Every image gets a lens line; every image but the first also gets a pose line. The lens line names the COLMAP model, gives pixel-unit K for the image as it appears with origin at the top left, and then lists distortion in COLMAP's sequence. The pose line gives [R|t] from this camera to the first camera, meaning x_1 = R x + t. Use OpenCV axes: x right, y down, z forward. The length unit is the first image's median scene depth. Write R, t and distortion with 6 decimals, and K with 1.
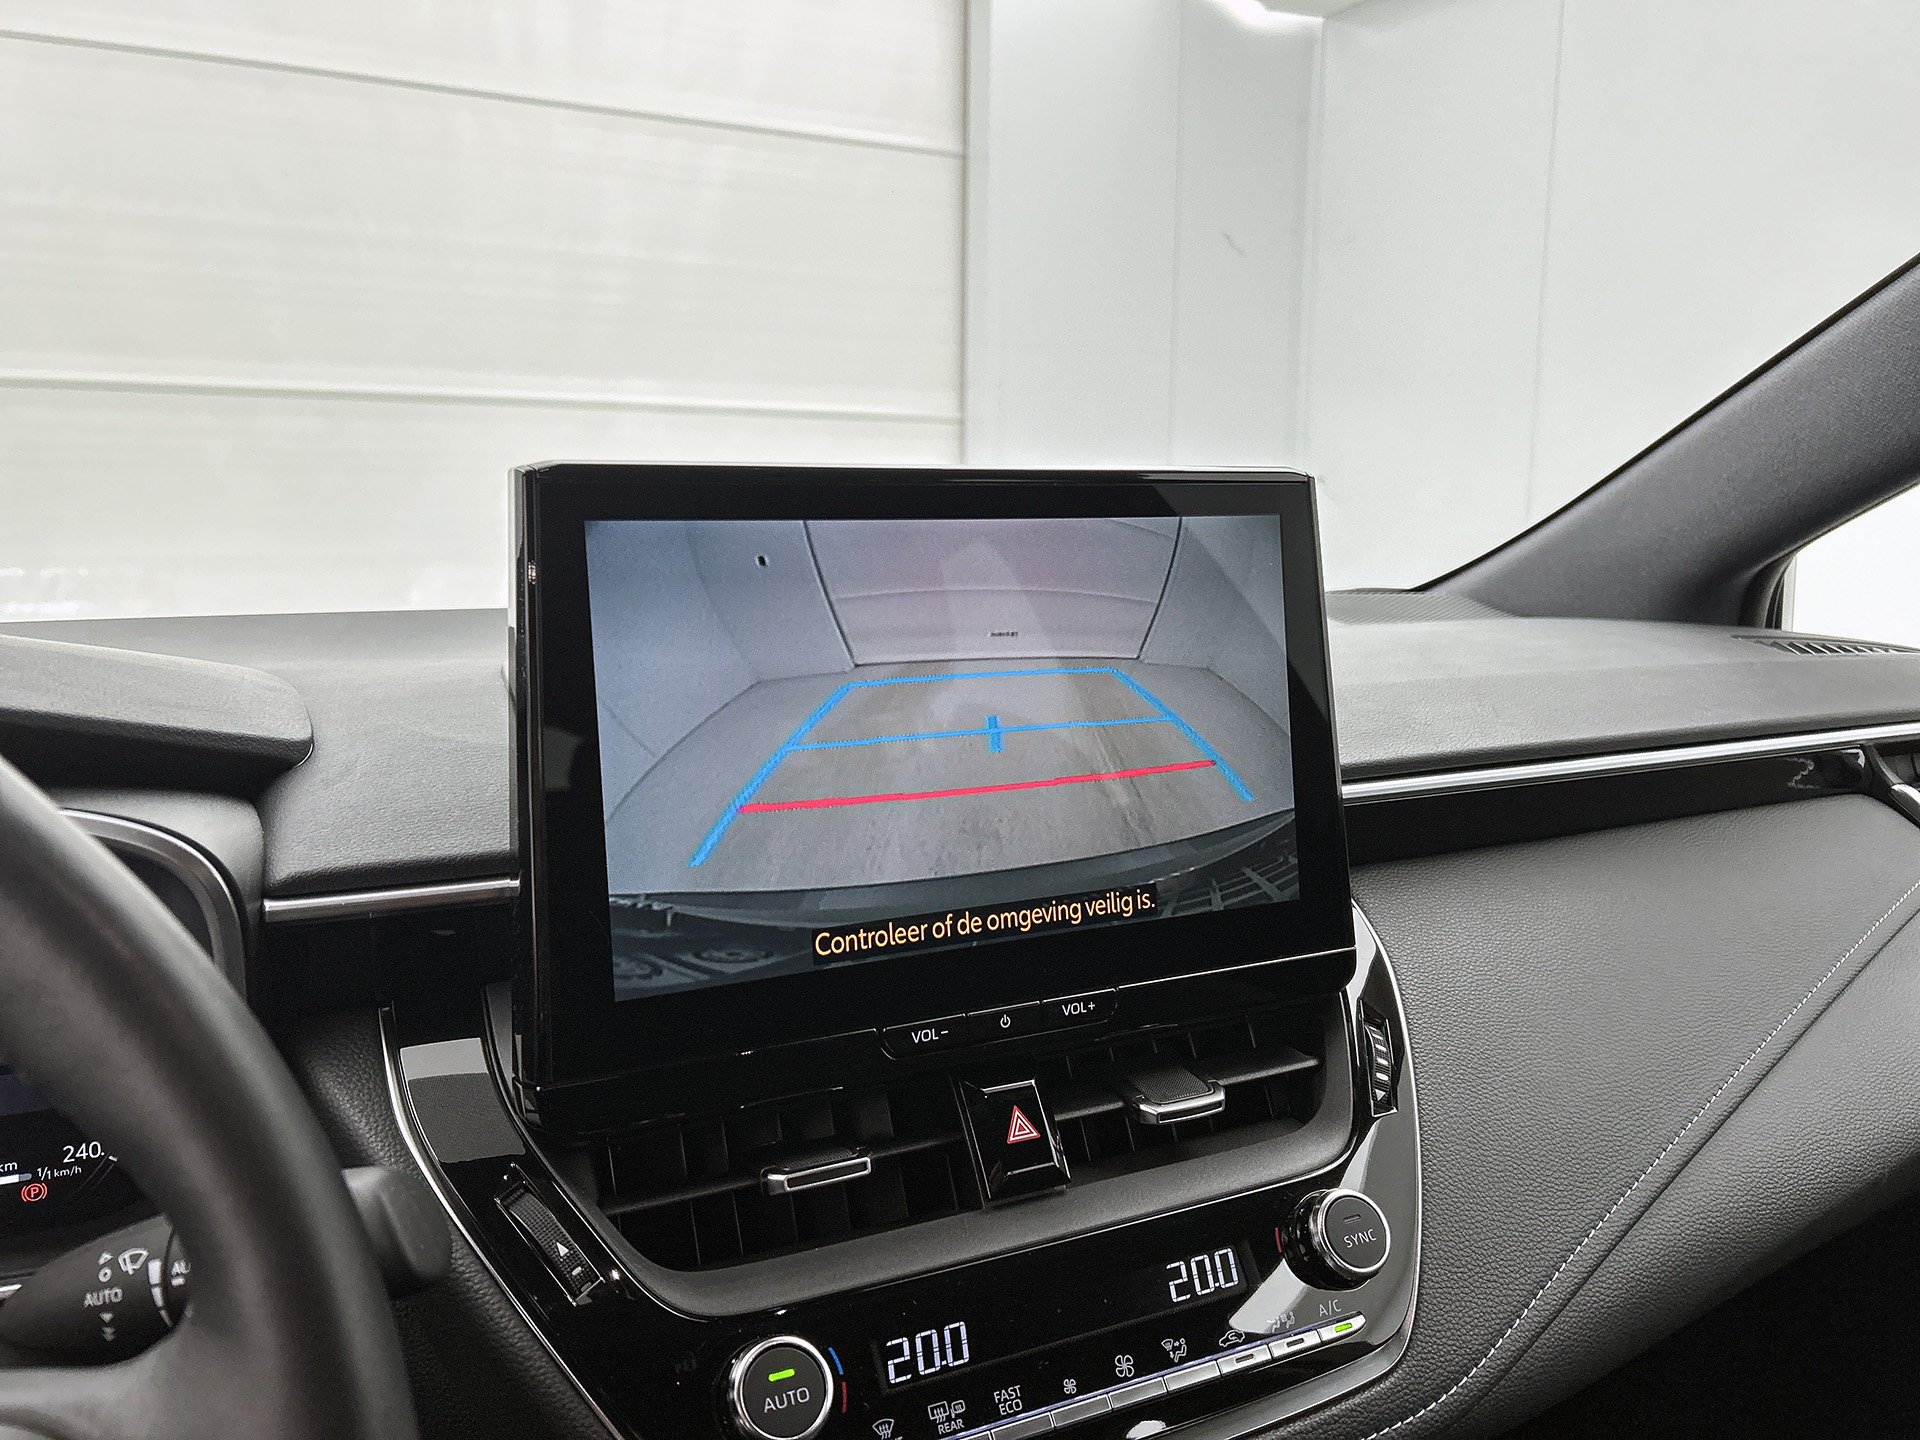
lens RADIAL K [[1526.0, 0, 990.9], [0, 1526.0, 643.0], [0, 0, 1]] dist [0.010650, 0.011660]
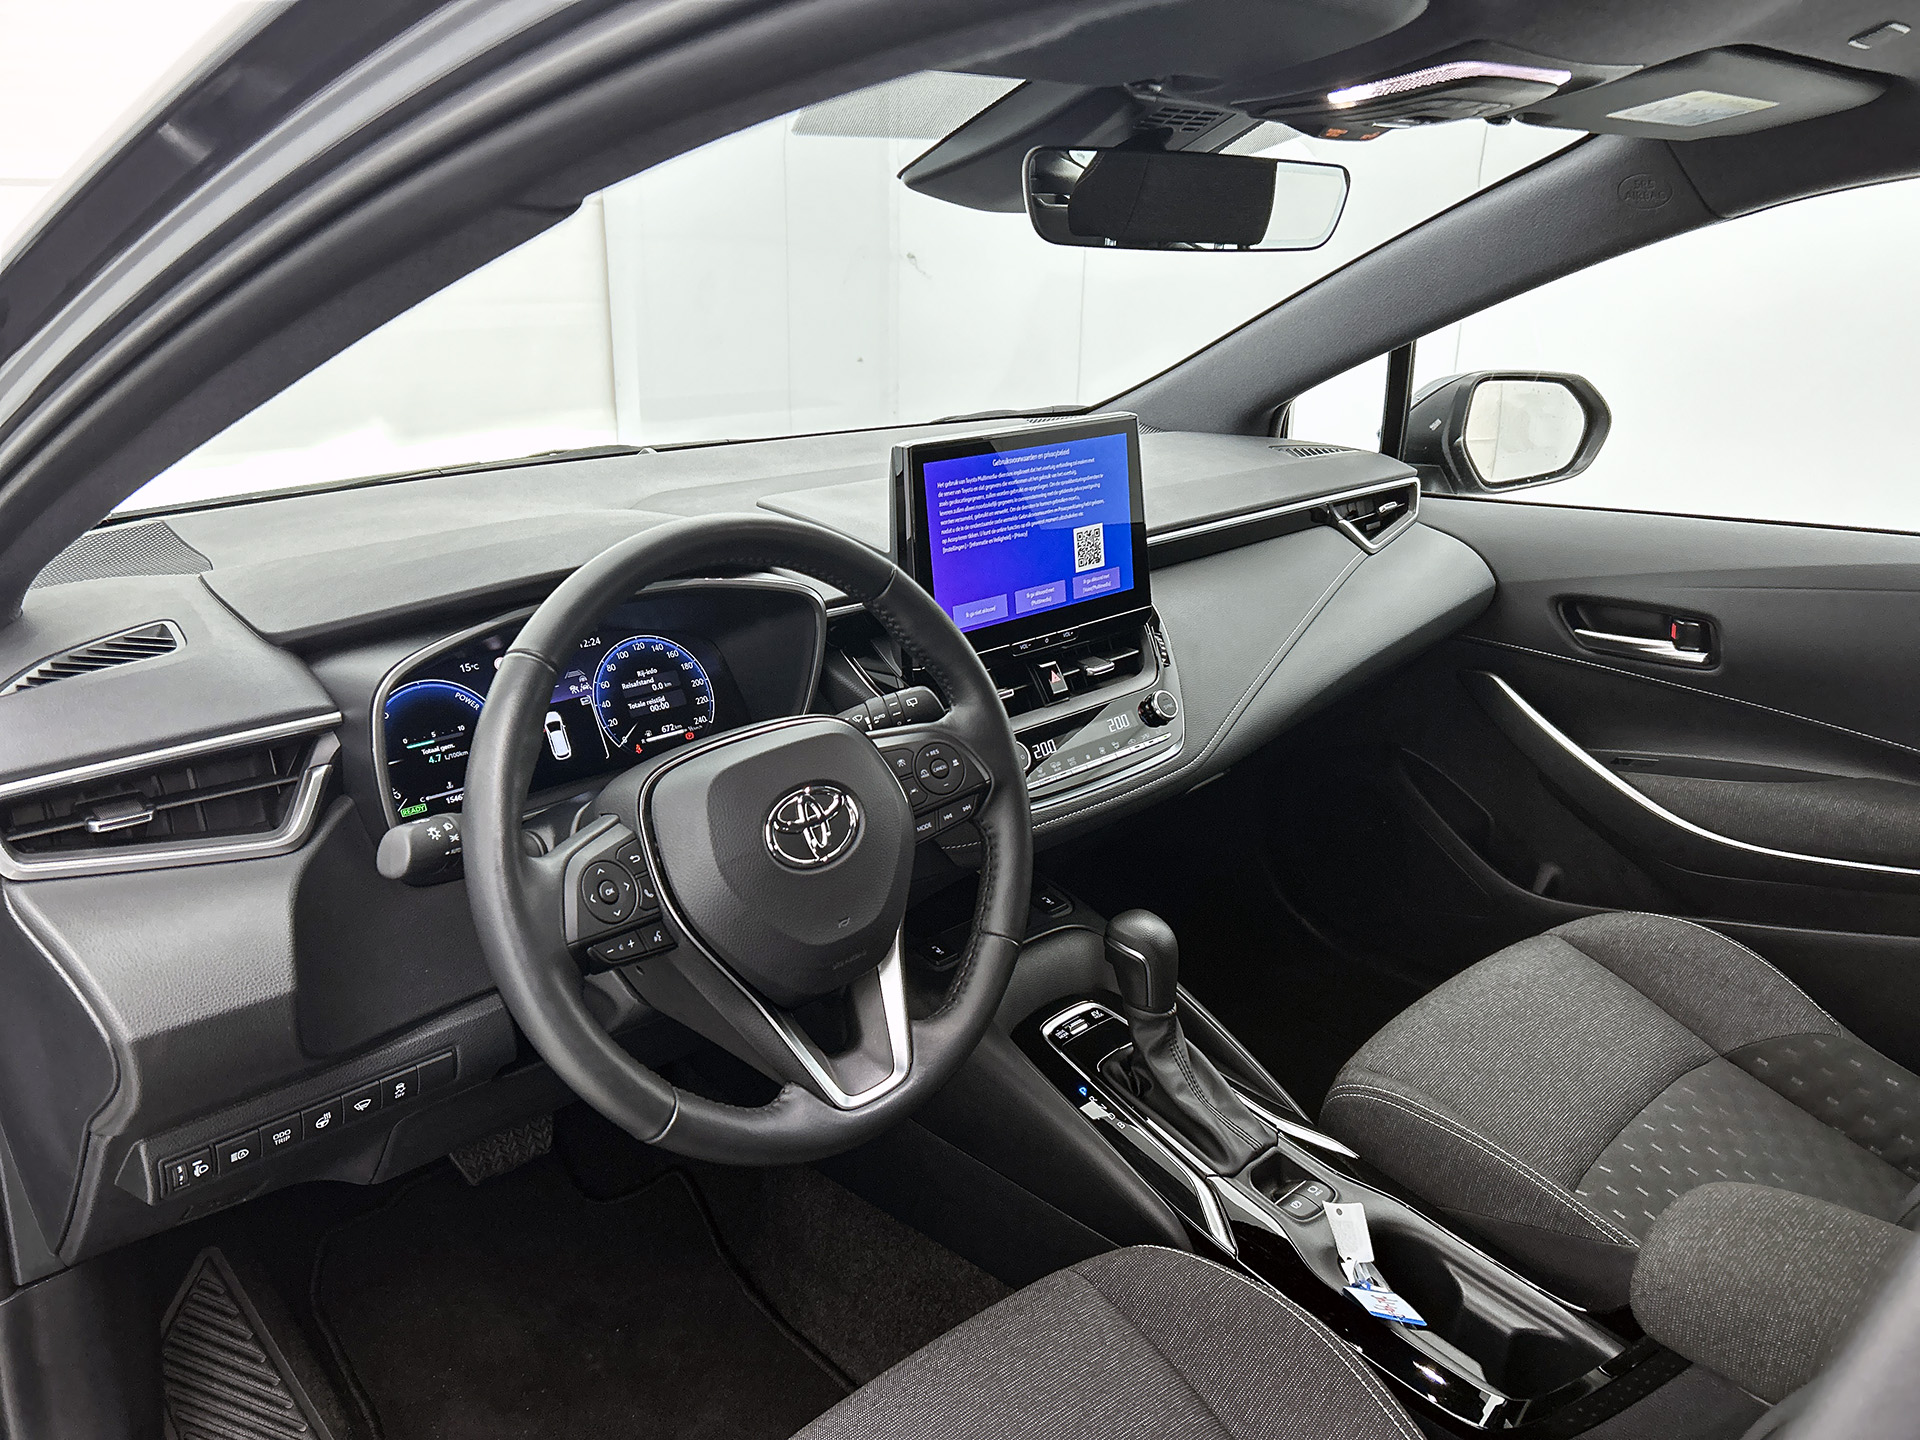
lens RADIAL K [[1452.3, 0, 960.0], [0, 1452.3, 720.0], [0, 0, 1]] dist [0.099425, -0.166100]
pose [[0.955159, -0.093693, 0.280877, -0.872989], [0.026303, 0.971714, 0.234693, -0.218616], [-0.294921, -0.216781, 0.930606, -1.364073]]
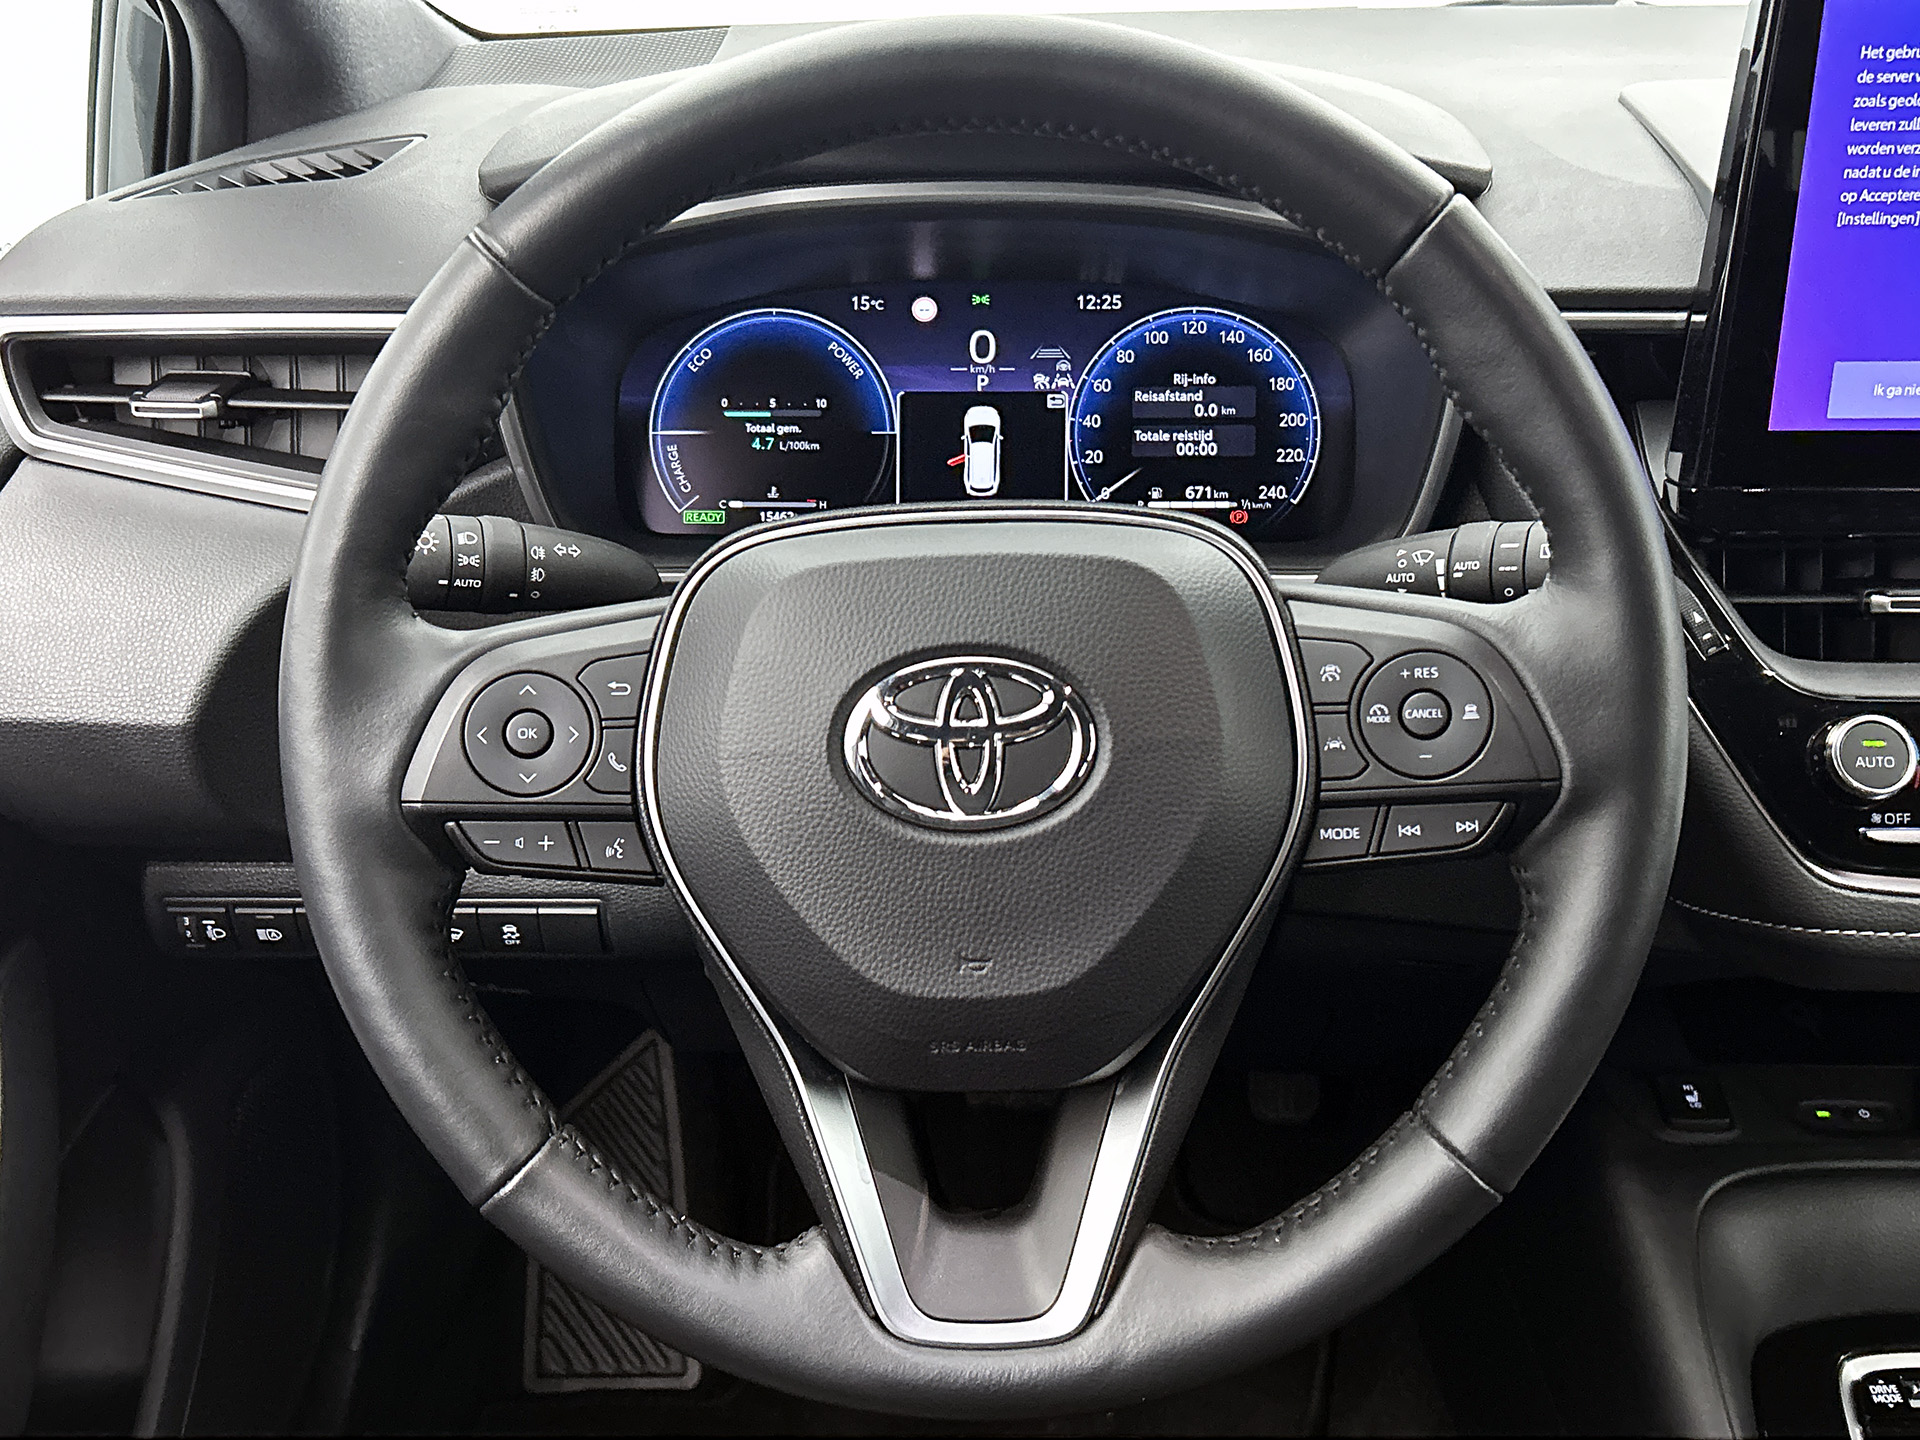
lens RADIAL K [[1887.2, 0, 949.6], [0, 1887.2, 719.5], [0, 0, 1]] dist [0.140579, -0.291155]
pose [[0.875873, 0.200921, -0.438723, -0.095942], [-0.031166, 0.930847, 0.364077, -0.066172], [0.481534, -0.305212, 0.821566, -0.520908]]
